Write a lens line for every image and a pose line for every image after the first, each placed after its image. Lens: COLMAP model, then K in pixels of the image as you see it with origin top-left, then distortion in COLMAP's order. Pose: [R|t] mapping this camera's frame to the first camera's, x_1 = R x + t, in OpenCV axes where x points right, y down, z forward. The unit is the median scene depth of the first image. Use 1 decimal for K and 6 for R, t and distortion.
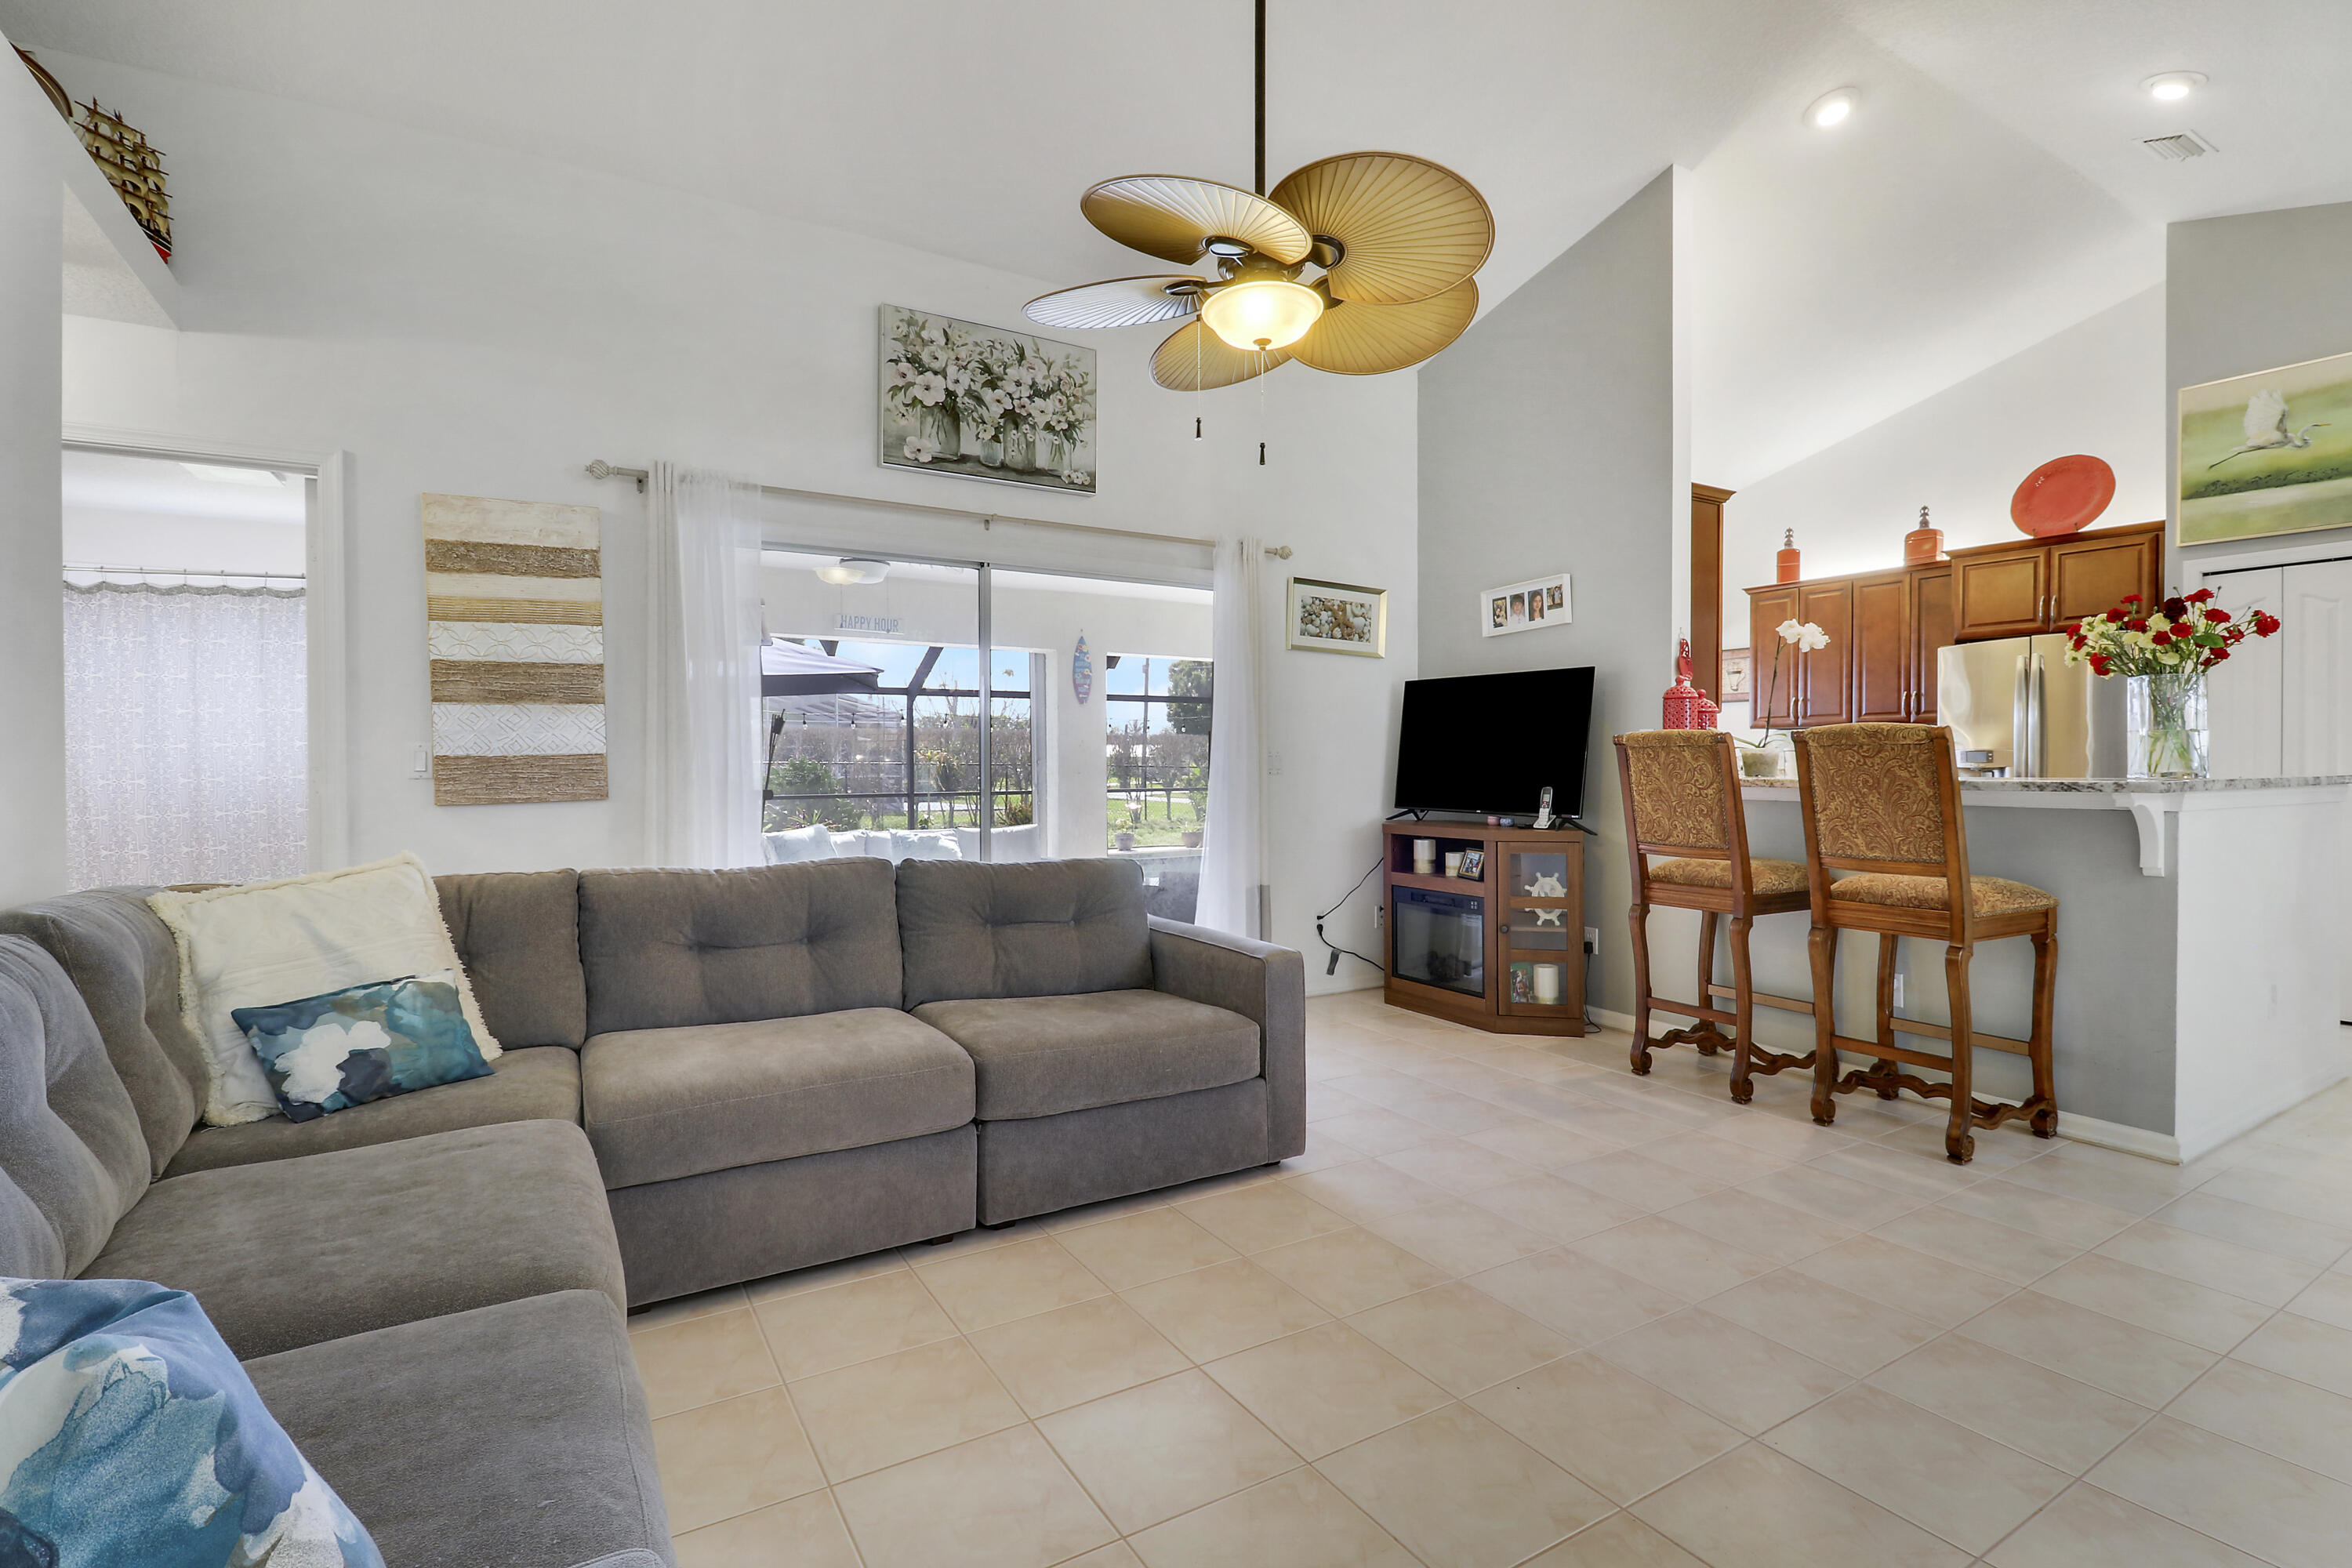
lens RADIAL K [[1130.7, 0, 1200.8], [0, 1130.7, 798.1], [0, 0, 1]] dist [0.001204, -0.013164]
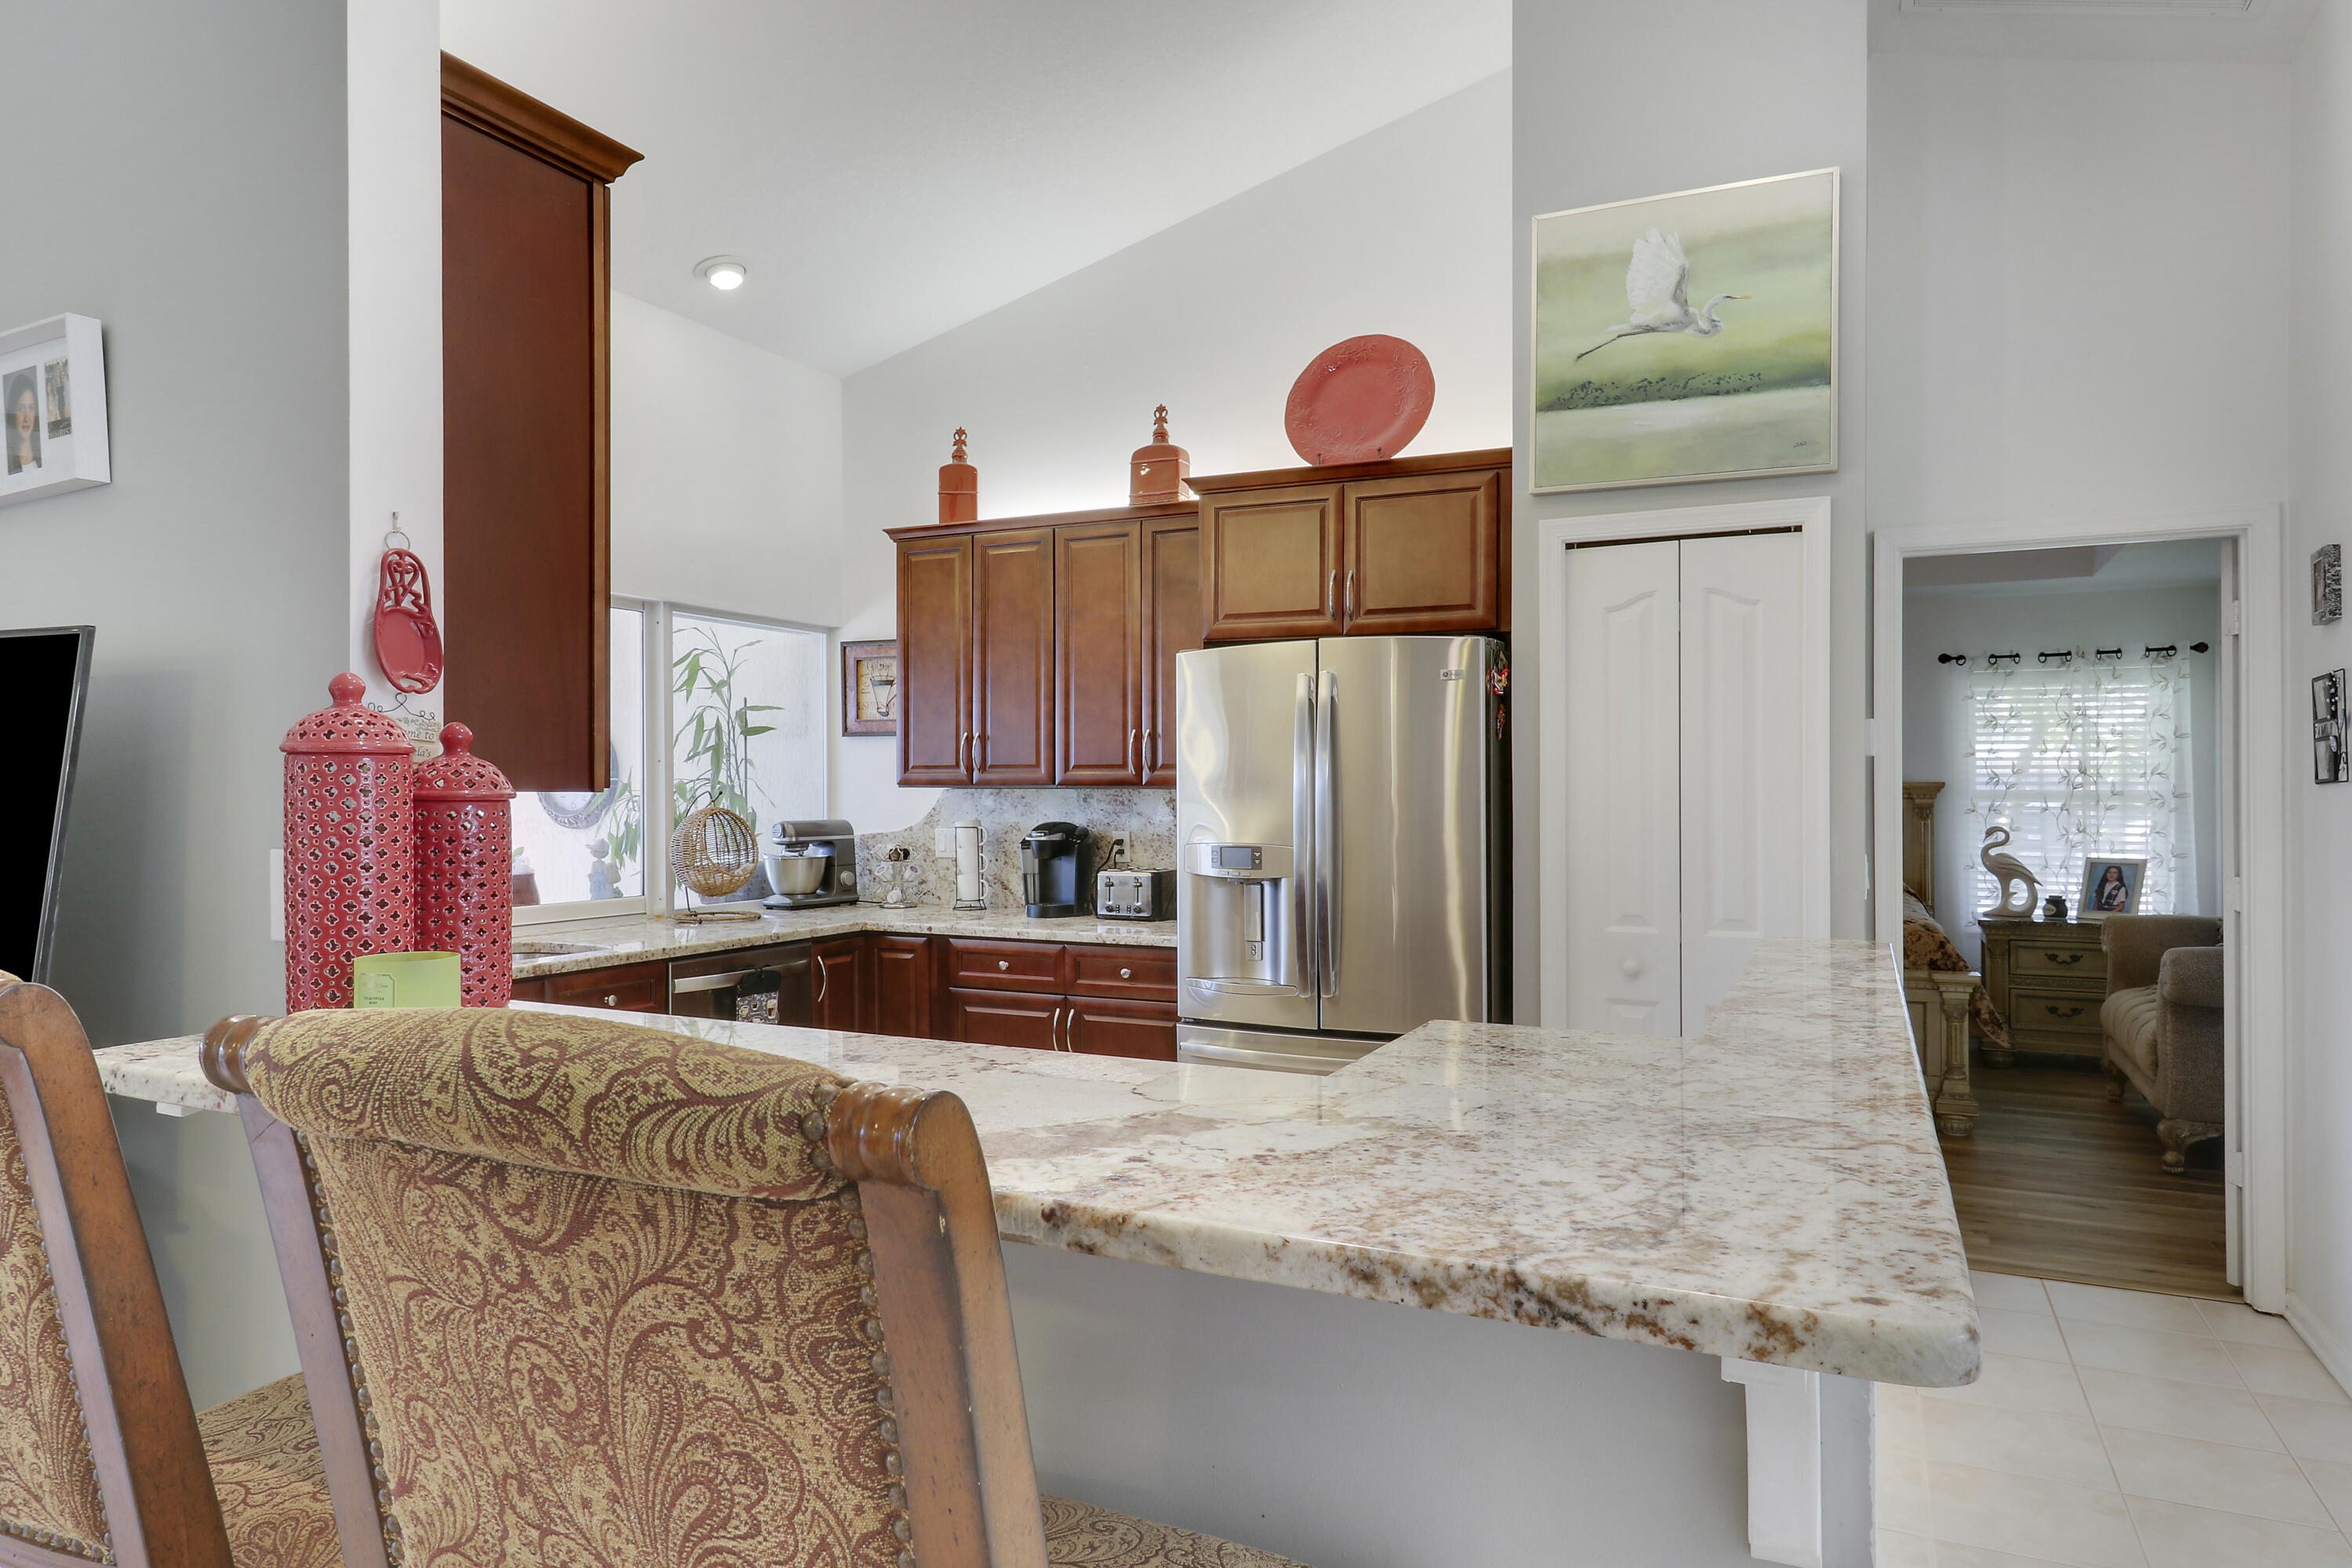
lens RADIAL K [[1413.2, 0, 1214.5], [0, 1413.2, 793.5], [0, 0, 1]] dist [0.002308, -0.001338]
pose [[0.843491, 0.007331, 0.537093, 0.322052], [0.007373, 0.999655, -0.025223, -0.051008], [-0.537092, 0.025236, 0.843146, 0.443519]]
